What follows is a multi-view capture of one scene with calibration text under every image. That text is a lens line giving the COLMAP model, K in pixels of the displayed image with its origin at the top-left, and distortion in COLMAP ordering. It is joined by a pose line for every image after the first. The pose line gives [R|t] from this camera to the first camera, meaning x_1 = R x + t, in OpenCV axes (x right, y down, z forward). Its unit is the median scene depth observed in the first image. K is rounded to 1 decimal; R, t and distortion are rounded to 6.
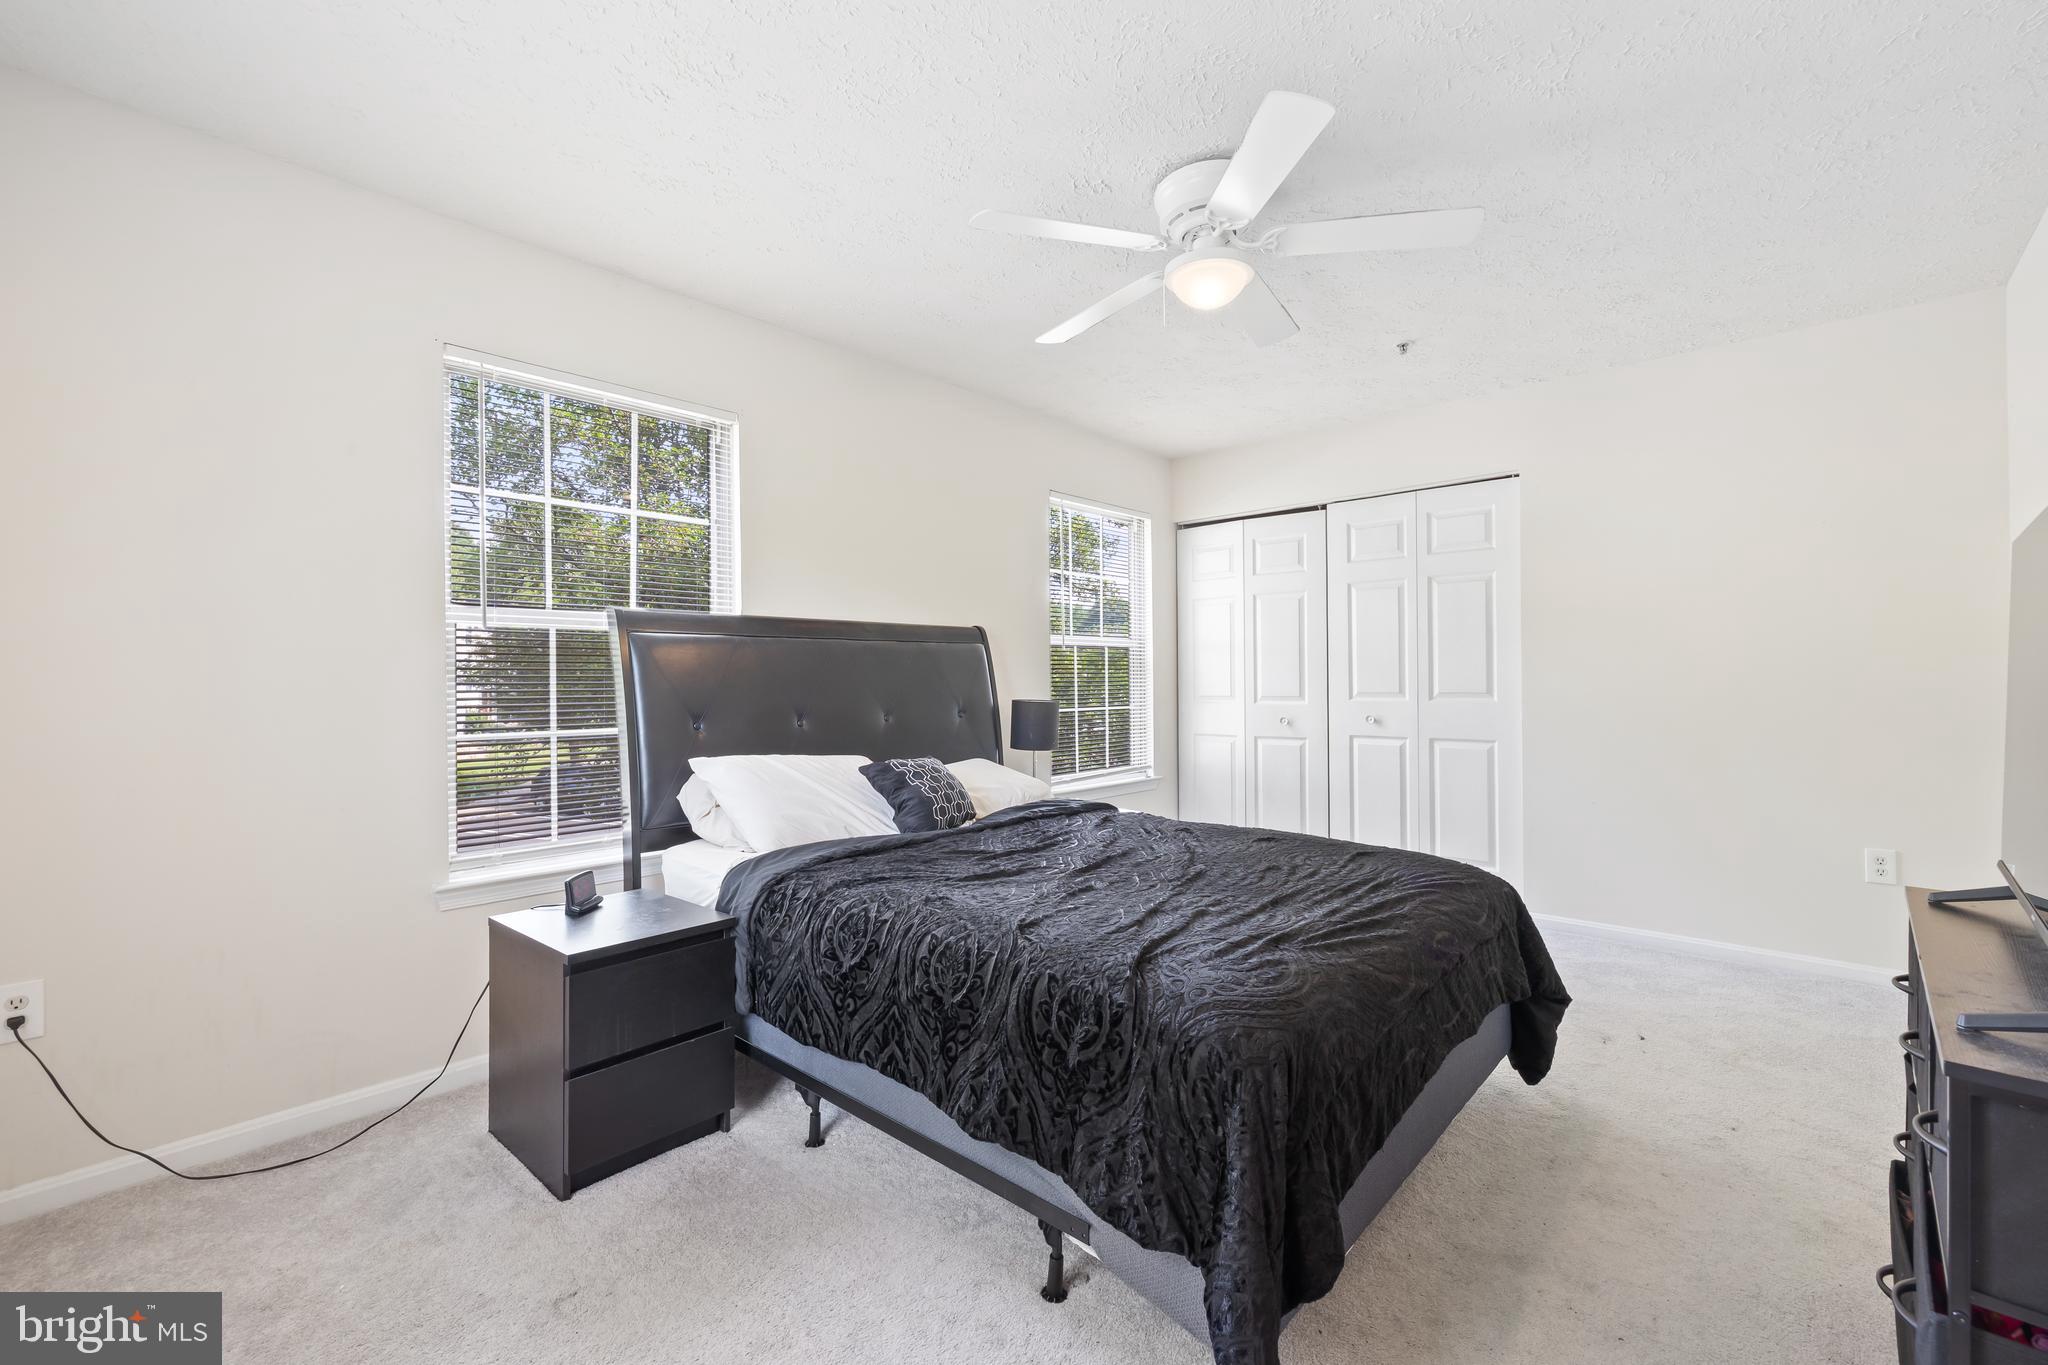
lens RADIAL K [[866.3, 0, 1020.7], [0, 866.3, 678.9], [0, 0, 1]] dist [0.004332, 0.000305]
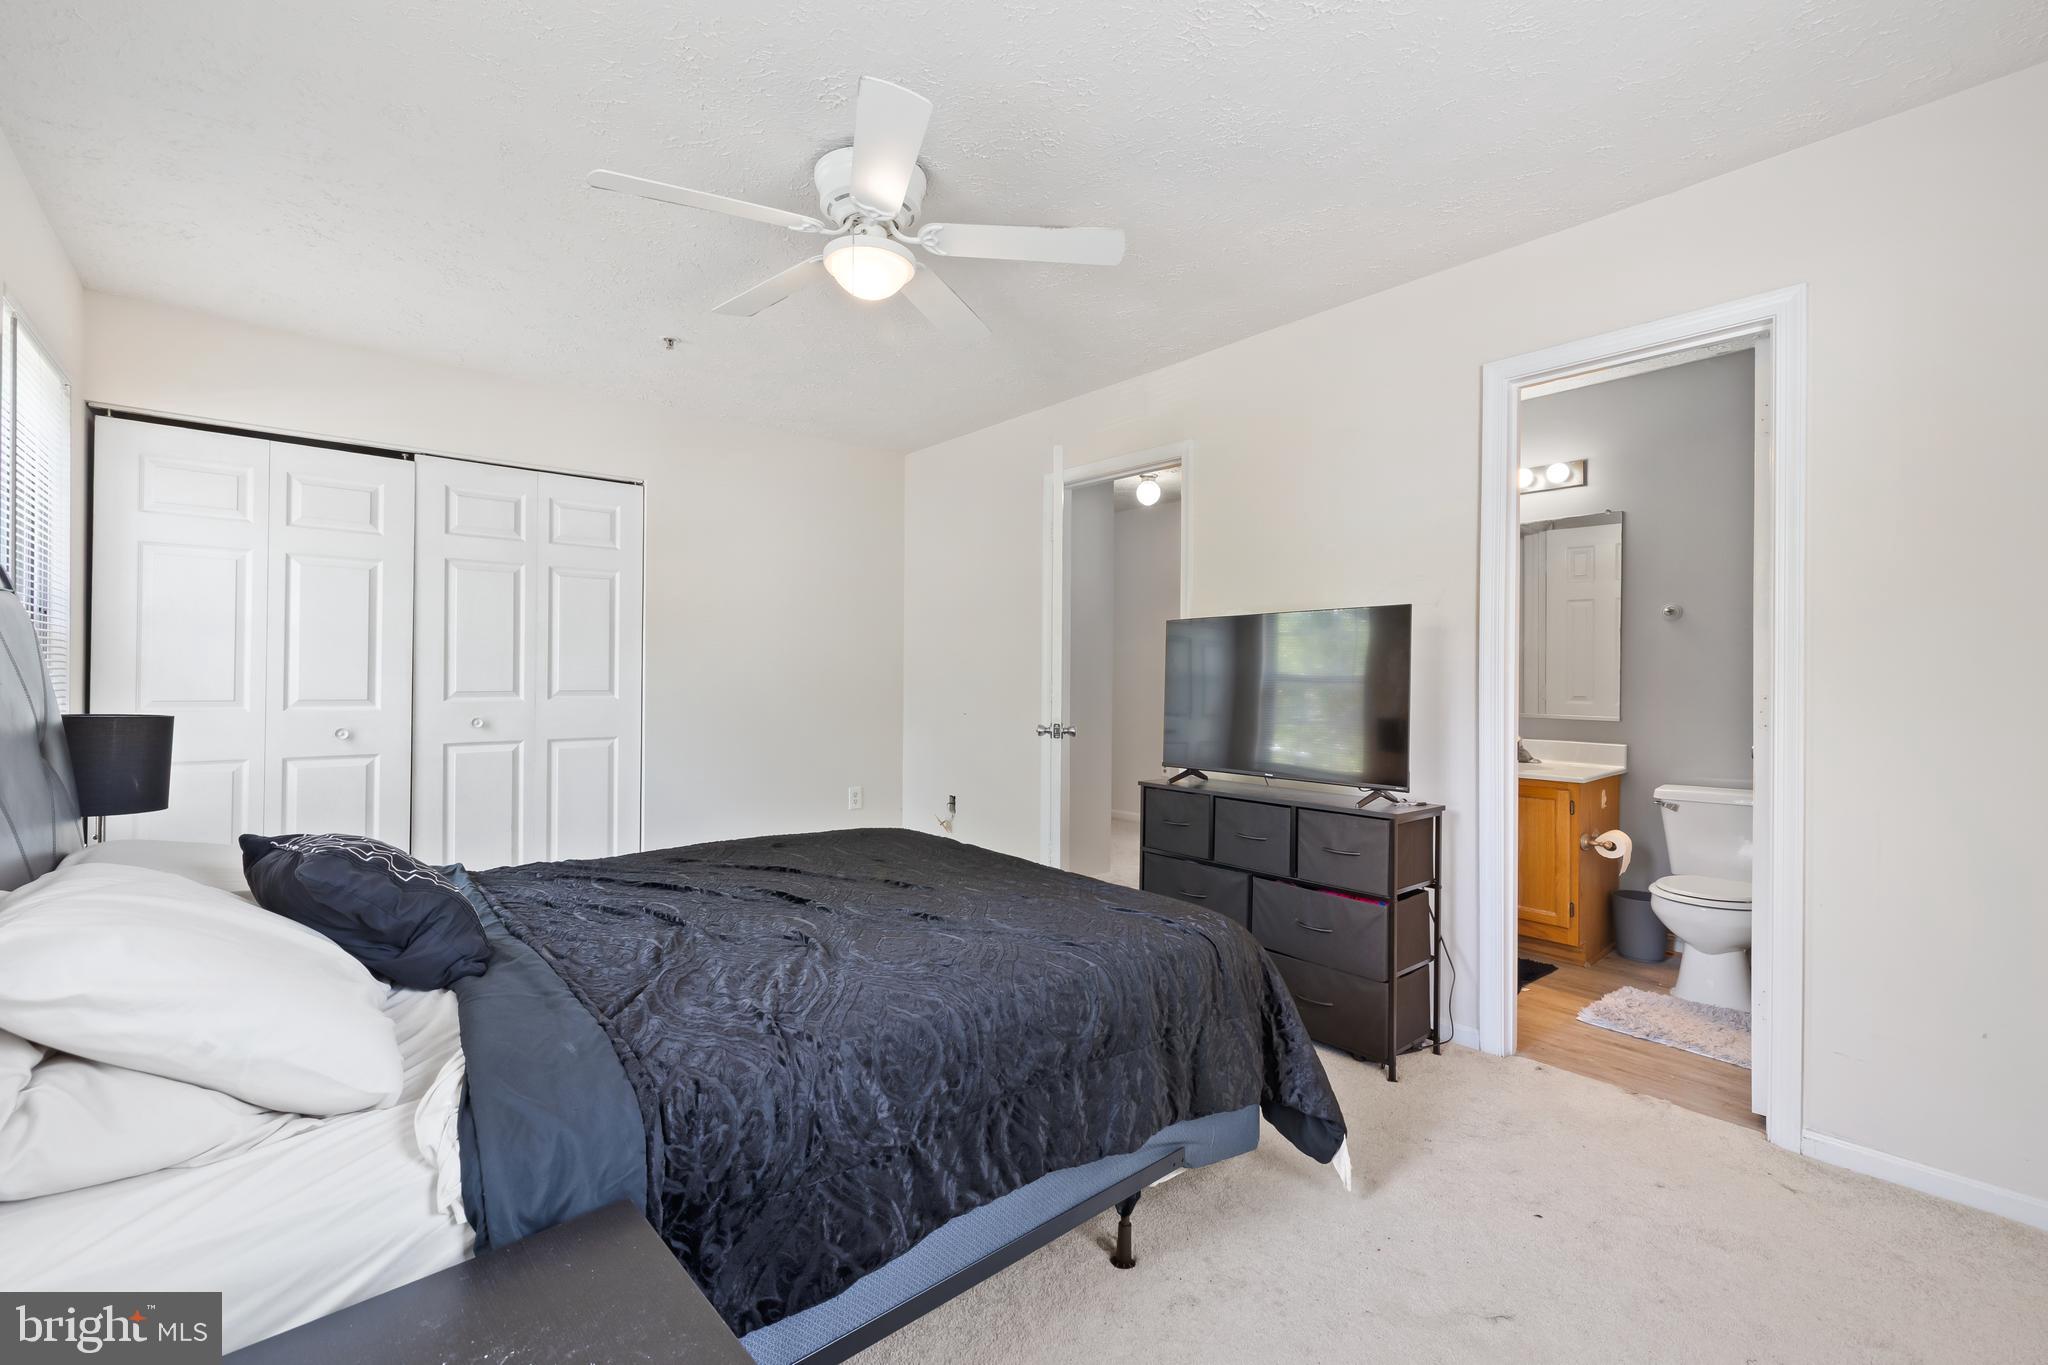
lens RADIAL K [[866.3, 0, 1018.7], [0, 866.3, 675.3], [0, 0, 1]] dist [0.004332, 0.000305]
pose [[0.106212, 0.002040, 0.994341, -0.396202], [-0.001700, 0.999997, -0.001870, 0.000026], [-0.994342, -0.001492, 0.106215, 0.391294]]
